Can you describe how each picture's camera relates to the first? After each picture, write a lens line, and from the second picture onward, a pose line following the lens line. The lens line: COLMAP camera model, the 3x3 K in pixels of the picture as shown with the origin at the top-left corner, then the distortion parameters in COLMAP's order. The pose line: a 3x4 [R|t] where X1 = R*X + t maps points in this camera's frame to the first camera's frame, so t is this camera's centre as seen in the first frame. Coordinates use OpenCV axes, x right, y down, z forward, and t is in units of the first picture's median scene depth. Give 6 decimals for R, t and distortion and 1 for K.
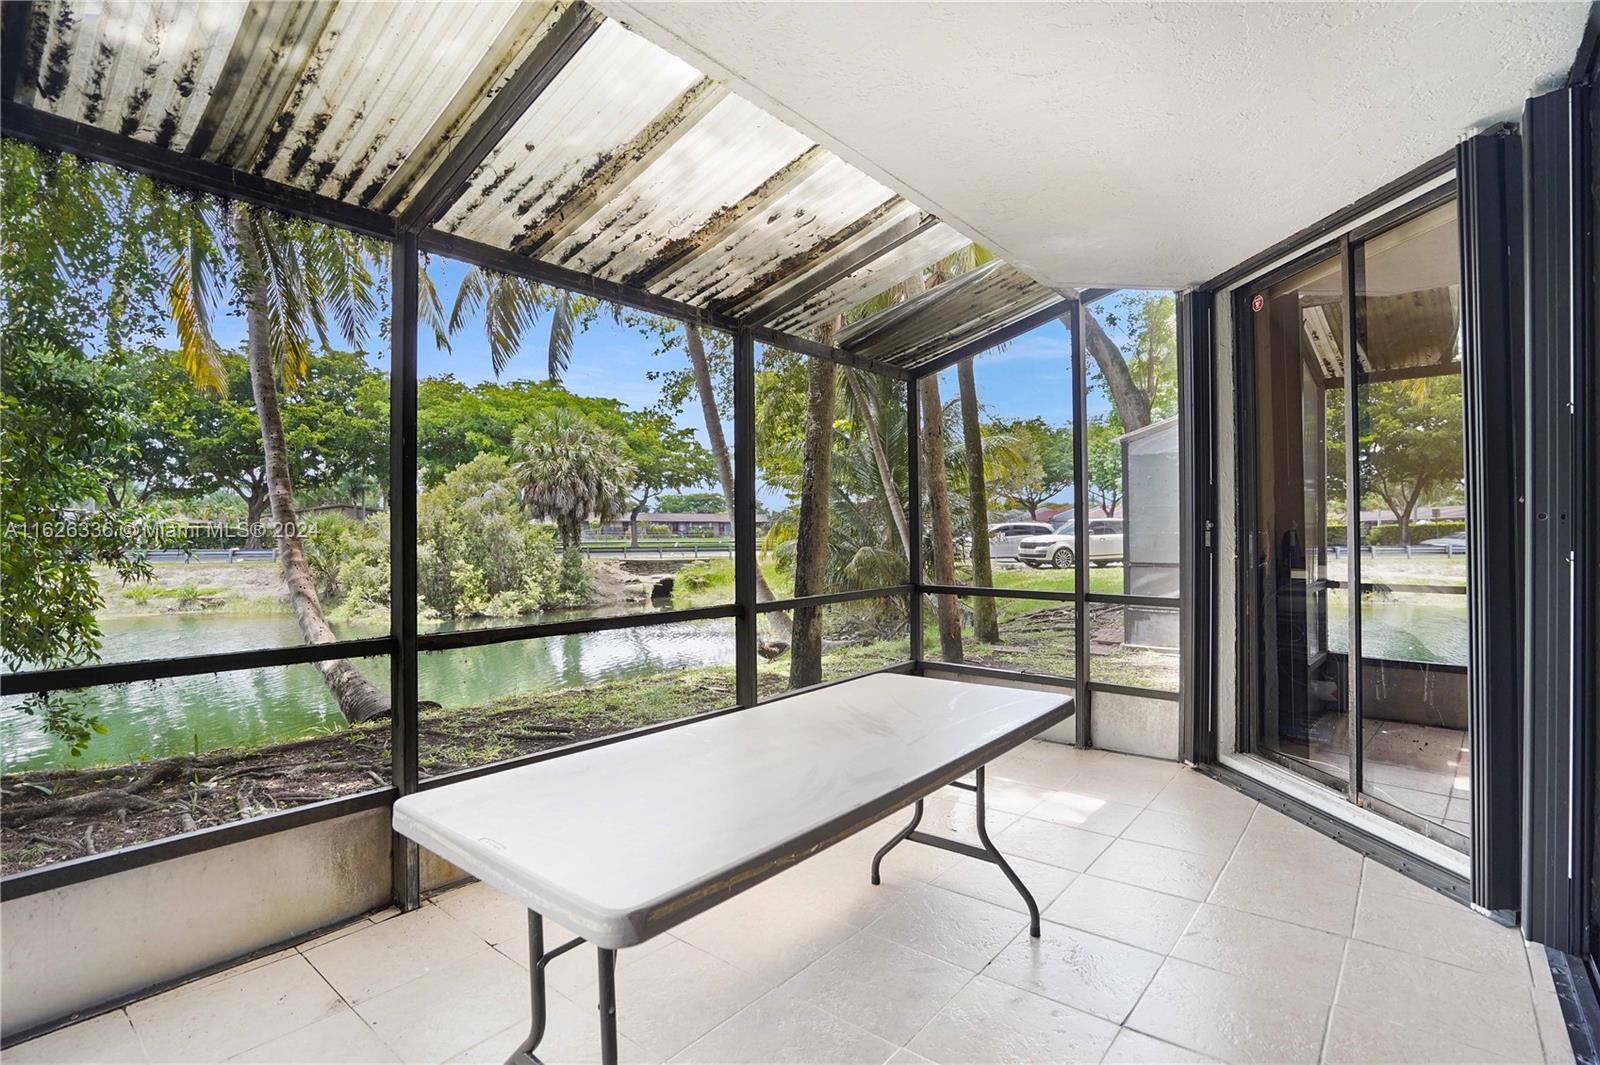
lens RADIAL K [[761.9, 0, 810.6], [0, 761.9, 530.3], [0, 0, 1]] dist [-0.060689, 0.018273]
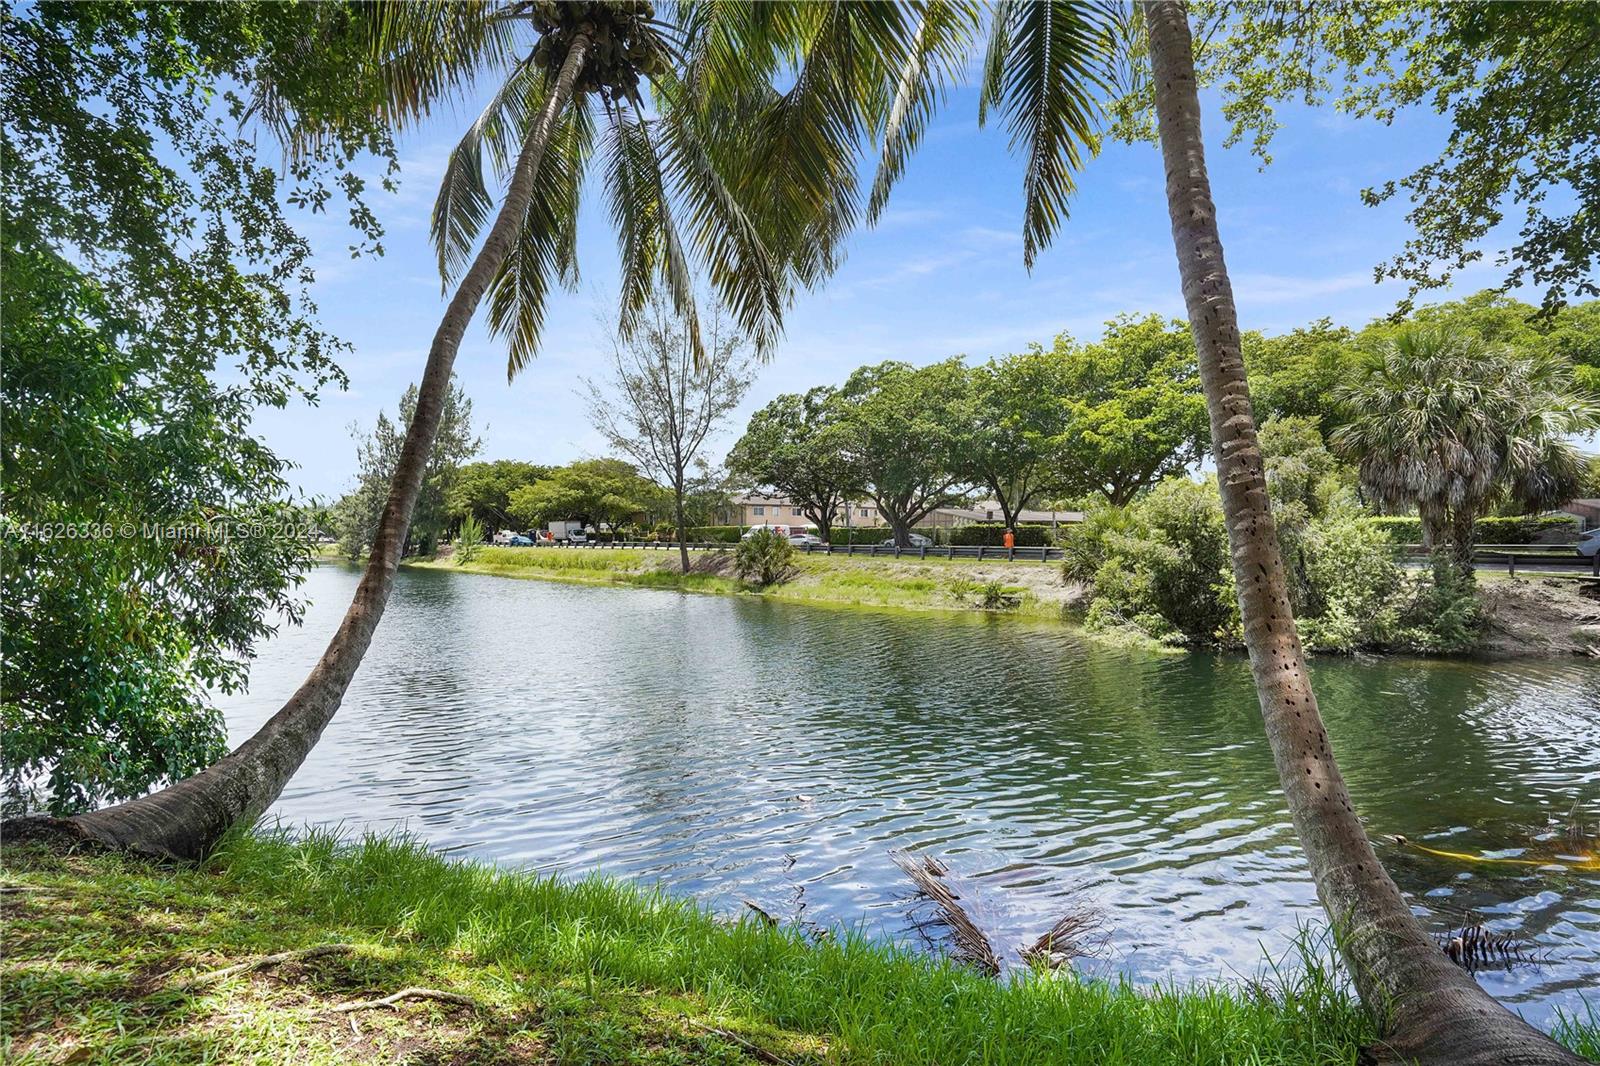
lens RADIAL K [[826.3, 0, 792.9], [0, 826.3, 538.4], [0, 0, 1]] dist [-0.029578, 0.000748]
pose [[0.416092, 0.006838, -0.909297, 0.393906], [0.002169, 0.999961, 0.008513, 0.022365], [0.909320, -0.005514, 0.416061, 1.775823]]
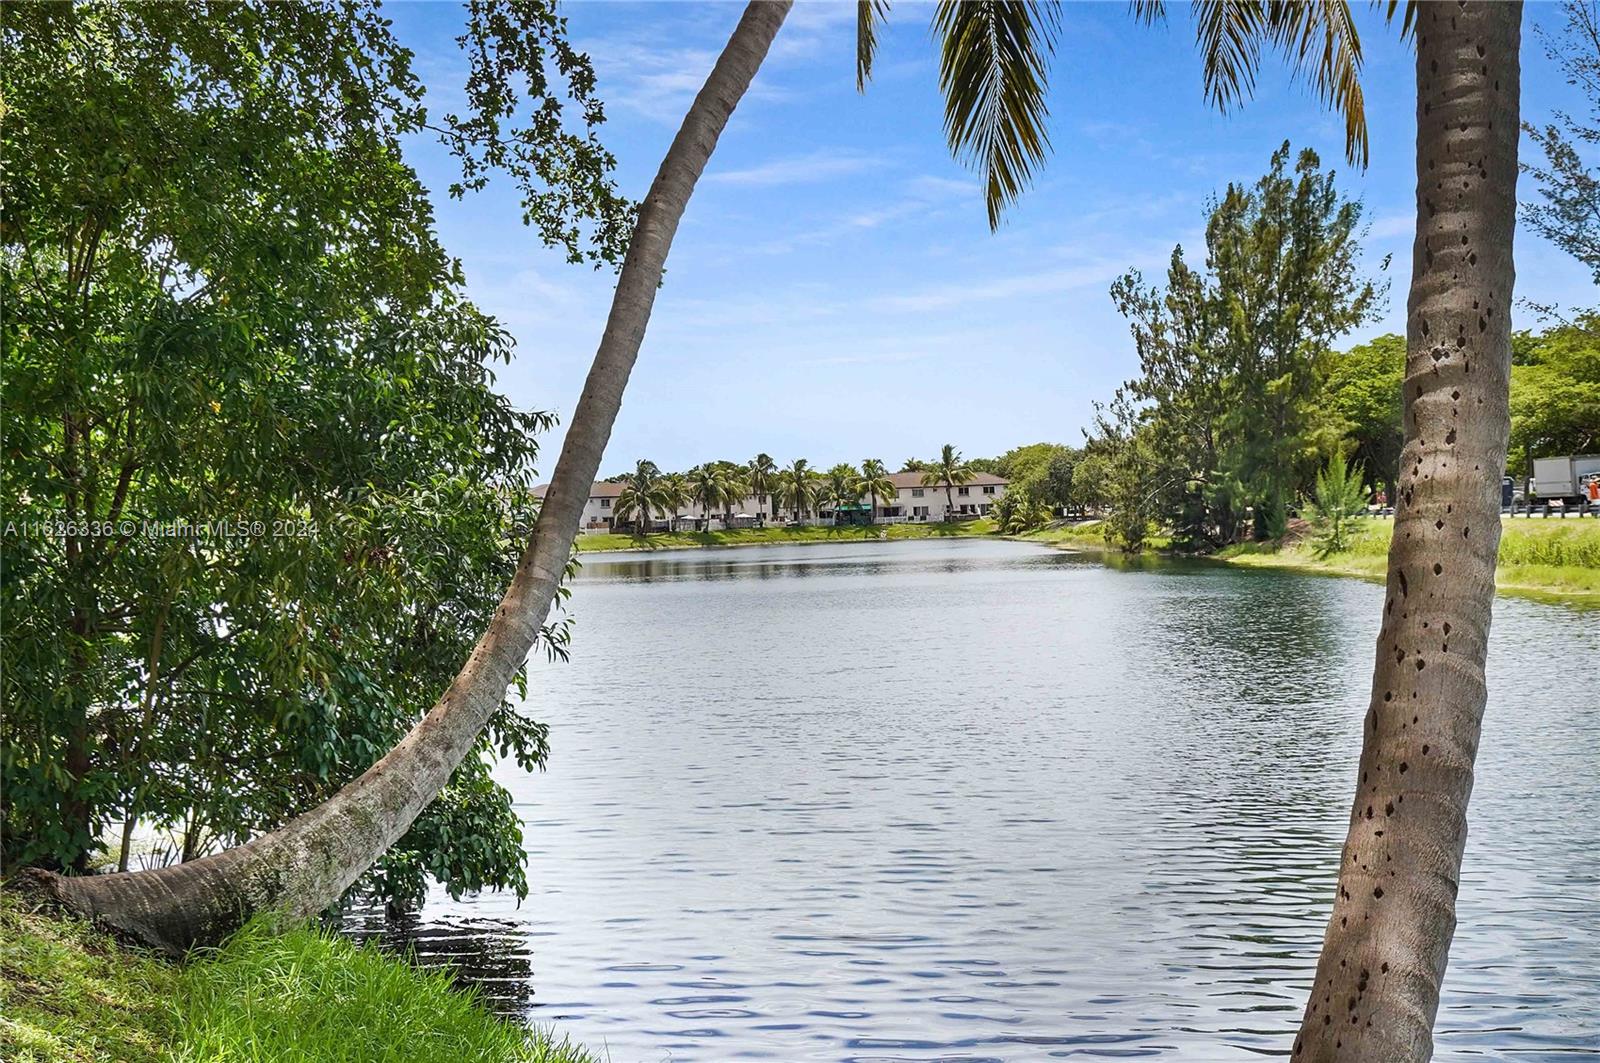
lens RADIAL K [[1819.4, 0, 800.0], [0, 1819.4, 531.5], [0, 0, 1]] dist [-0.003745, 0.020268]
pose [[-0.272794, 0.021946, -0.961822, 0.701443], [0.039895, 0.999138, 0.011483, 0.018816], [0.961245, -0.035239, -0.273434, 2.557389]]
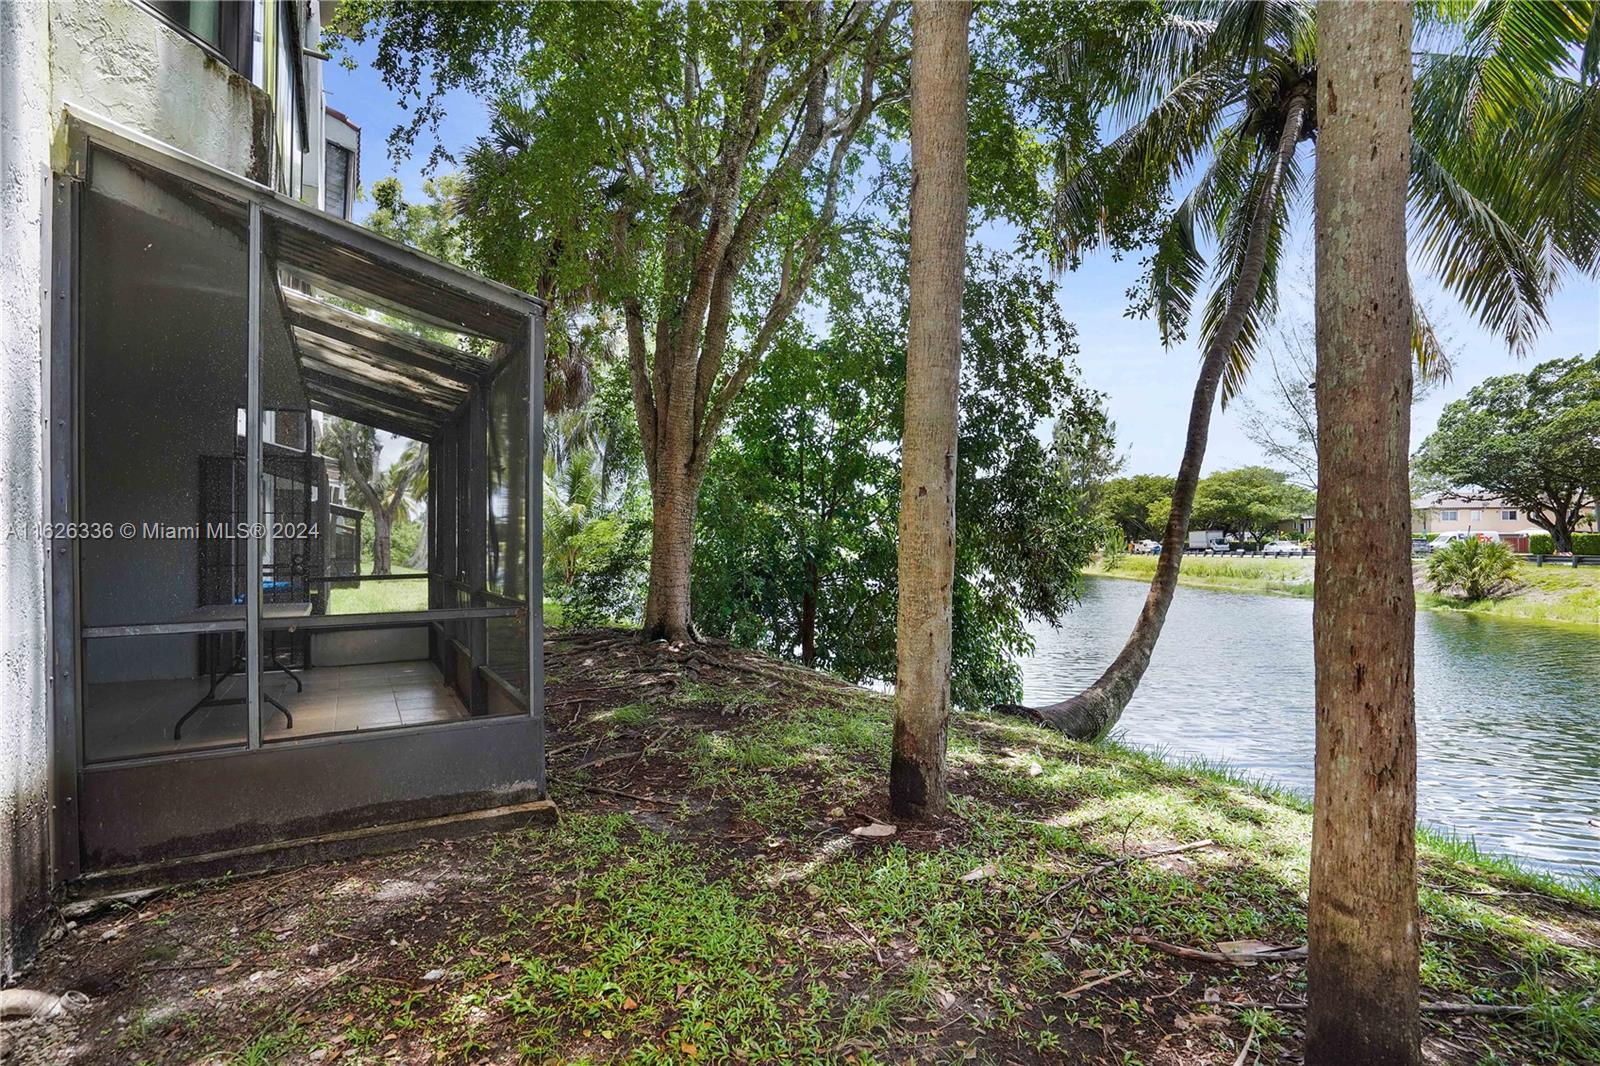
lens RADIAL K [[752.2, 0, 804.3], [0, 752.2, 542.6], [0, 0, 1]] dist [-0.035418, 0.013592]
pose [[-0.318459, 0.000407, -0.947936, 0.735268], [0.007438, 0.999970, -0.002069, 0.023959], [0.947907, -0.007710, -0.318453, 1.461577]]
